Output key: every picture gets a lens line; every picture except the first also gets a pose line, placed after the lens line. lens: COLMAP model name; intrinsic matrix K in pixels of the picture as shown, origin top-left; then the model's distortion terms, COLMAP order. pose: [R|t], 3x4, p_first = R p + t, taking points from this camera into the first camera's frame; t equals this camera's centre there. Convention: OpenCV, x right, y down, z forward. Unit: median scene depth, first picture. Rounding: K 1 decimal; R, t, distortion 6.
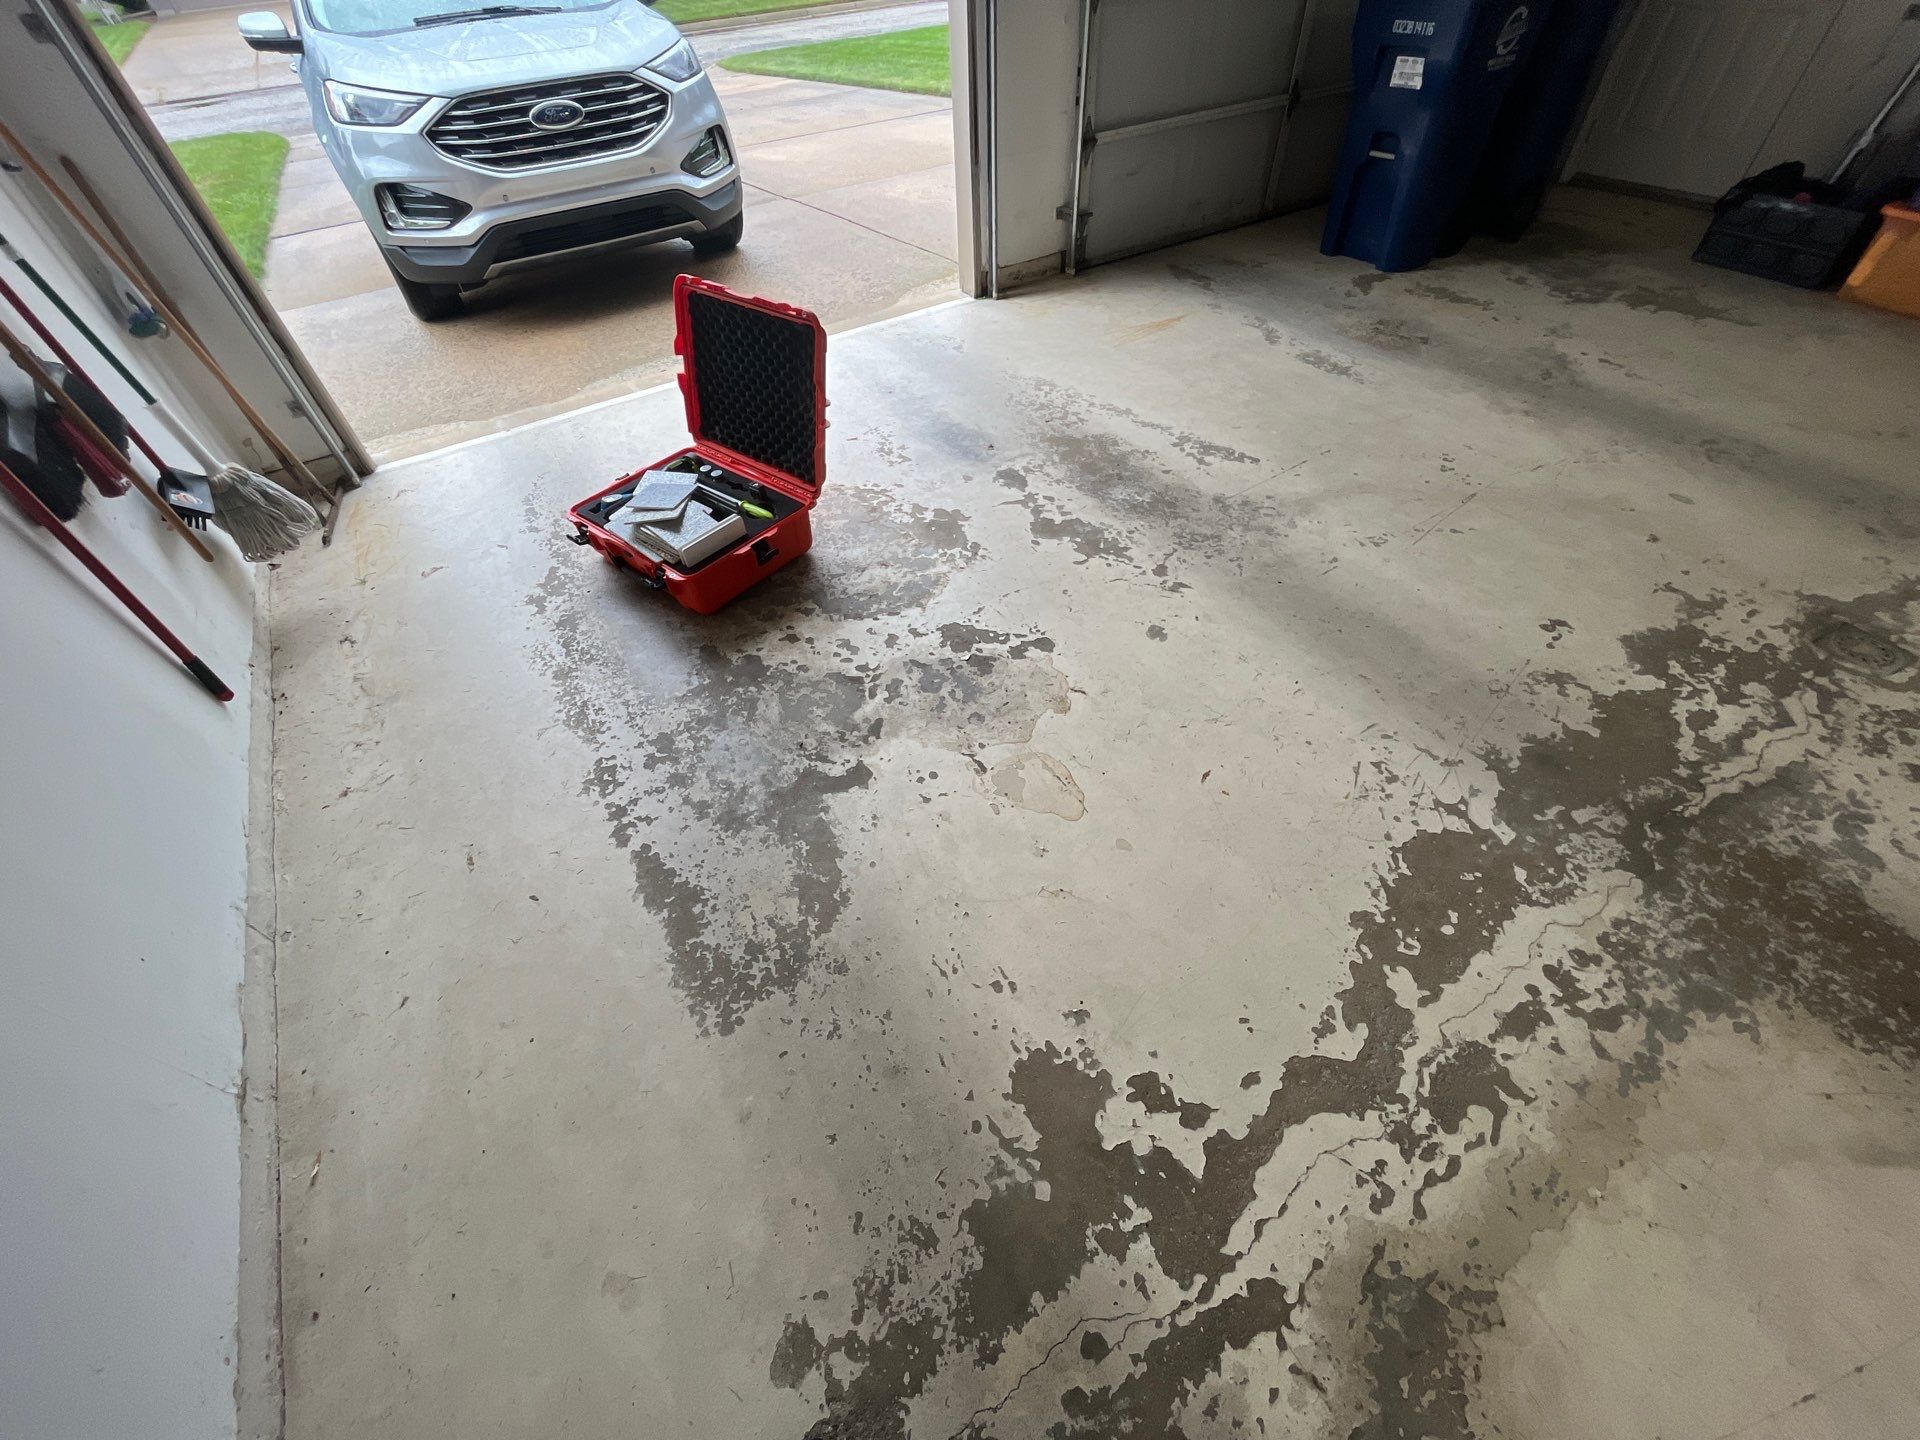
lens RADIAL K [[762.8, 0, 951.7], [0, 762.8, 718.2], [0, 0, 1]] dist [-0.004284, -0.000234]
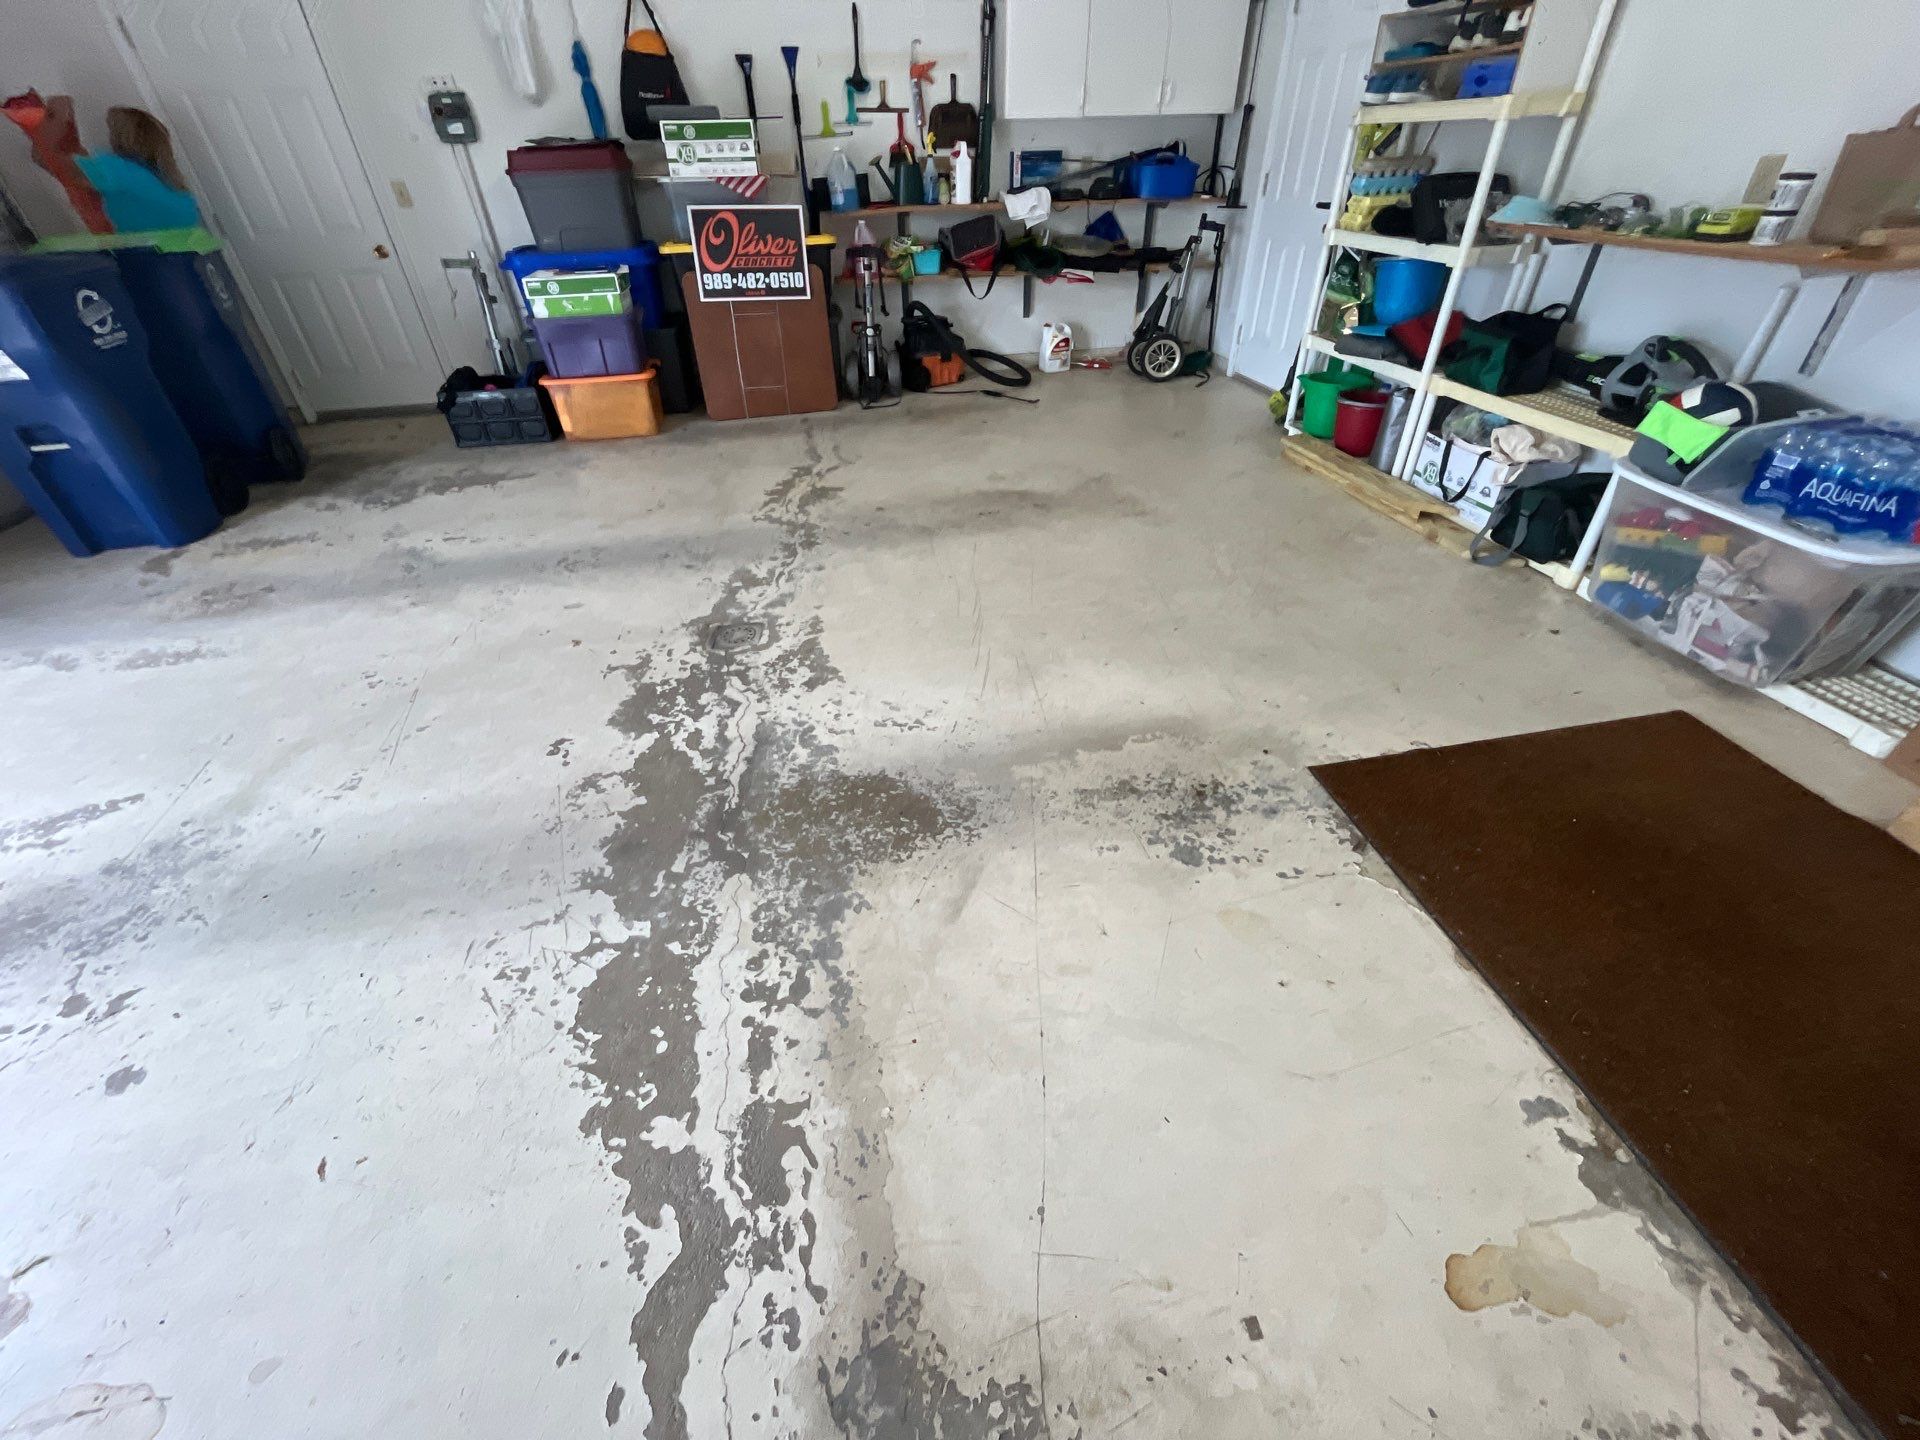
lens RADIAL K [[781.3, 0, 948.8], [0, 781.3, 724.4], [0, 0, 1]] dist [-0.001006, -0.001275]
pose [[0.360851, -0.522389, 0.772590, 0.185097], [0.692816, 0.704717, 0.152905, 0.072377], [-0.624333, 0.480087, 0.616217, -0.021275]]
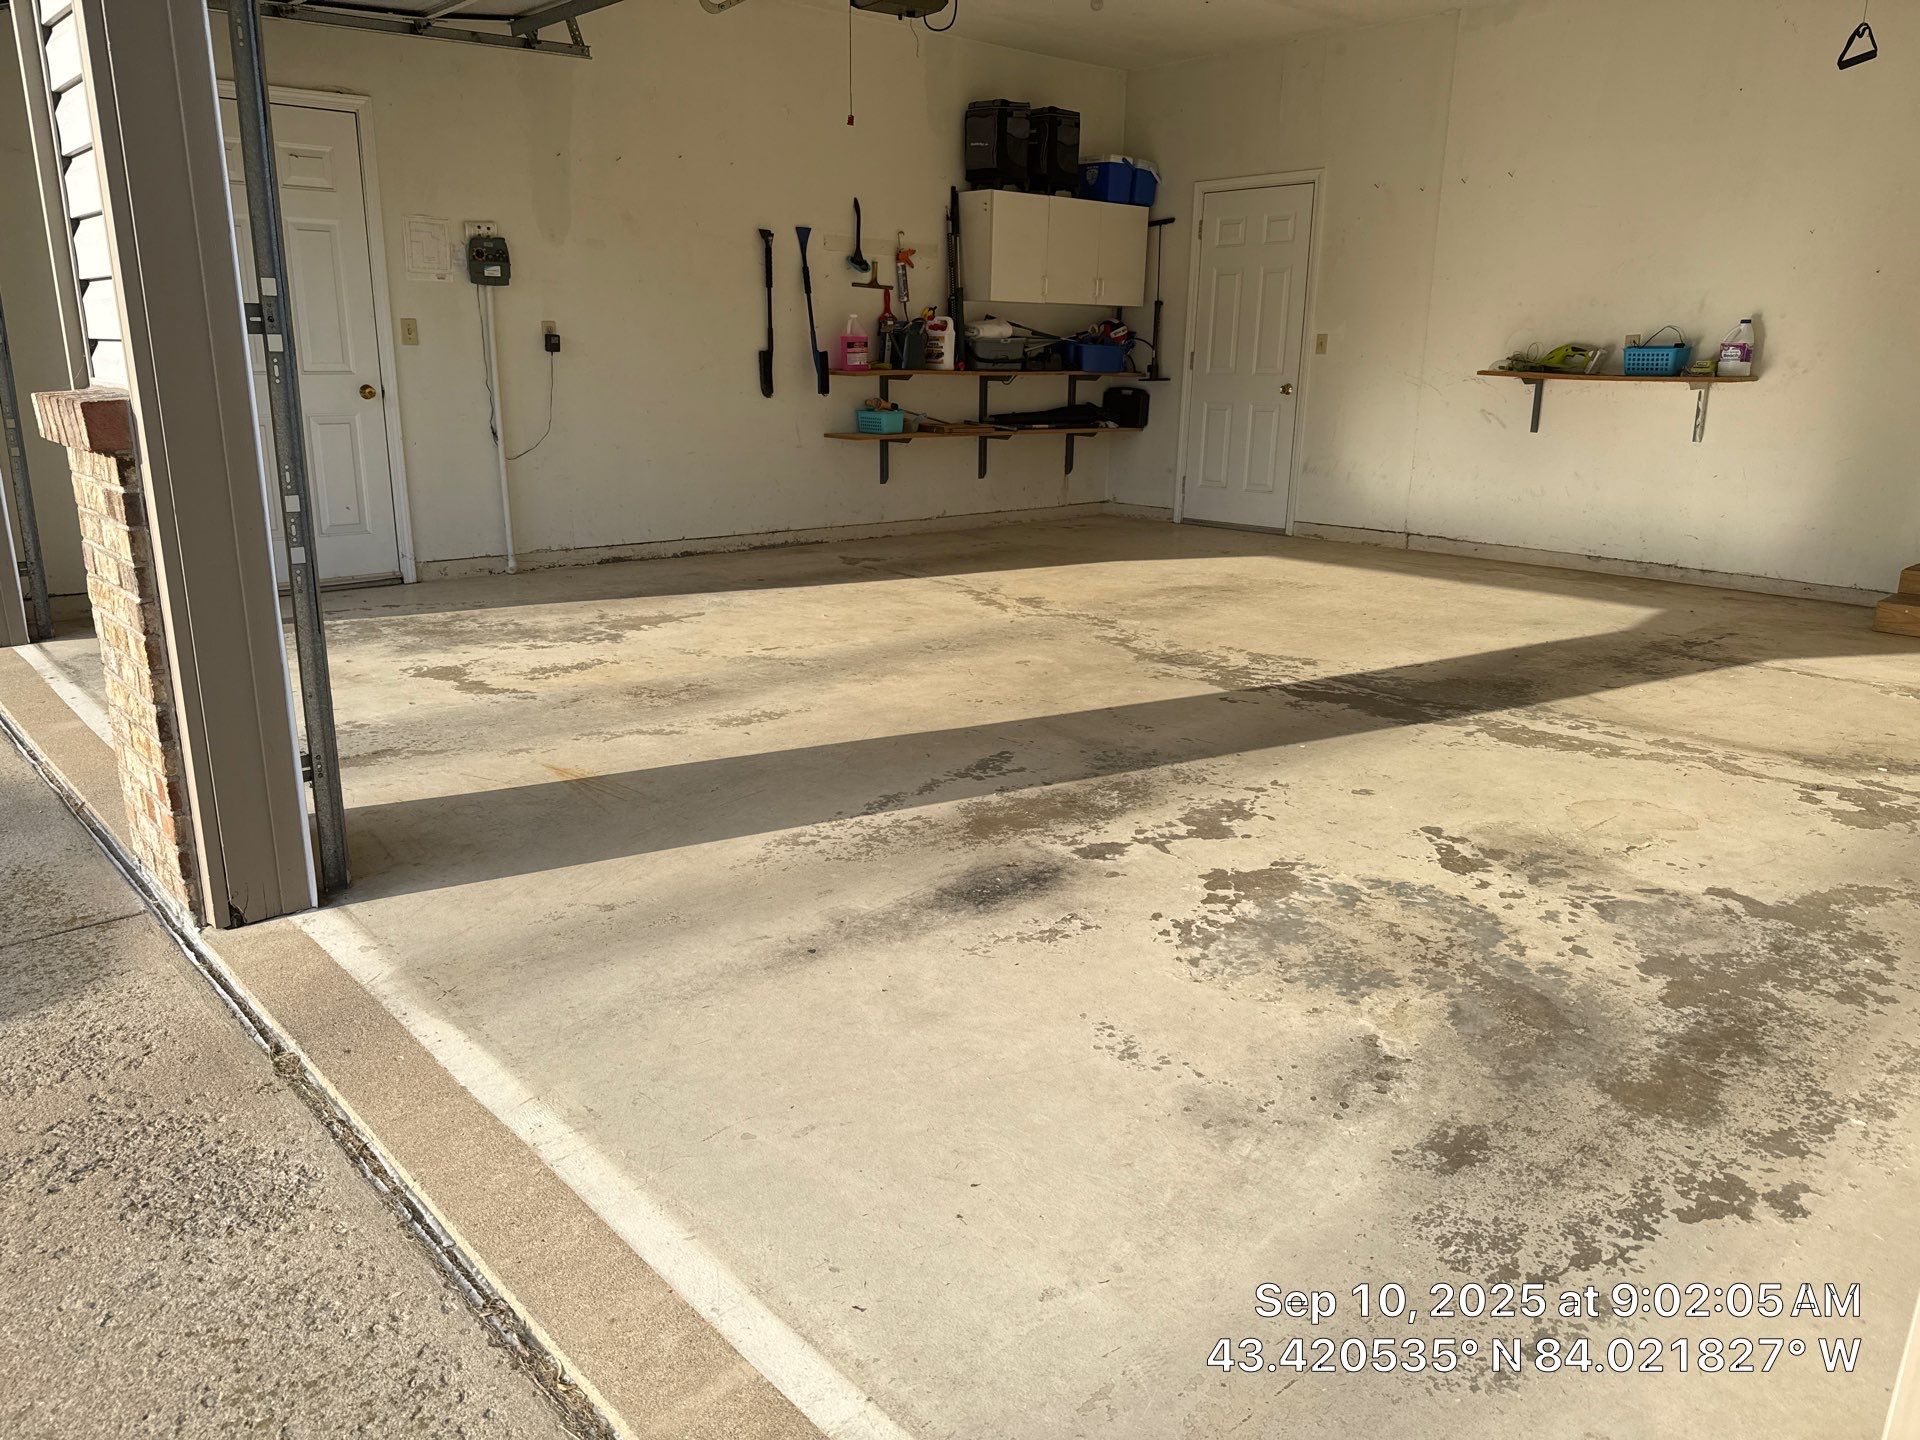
lens RADIAL K [[1376.6, 0, 953.6], [0, 1376.6, 730.4], [0, 0, 1]] dist [0.030561, -0.049486]
pose [[-0.170888, -0.212918, 0.962010, -1.491682], [0.724537, 0.634516, 0.269139, -1.144760], [-0.667715, 0.743004, 0.045836, 1.353911]]
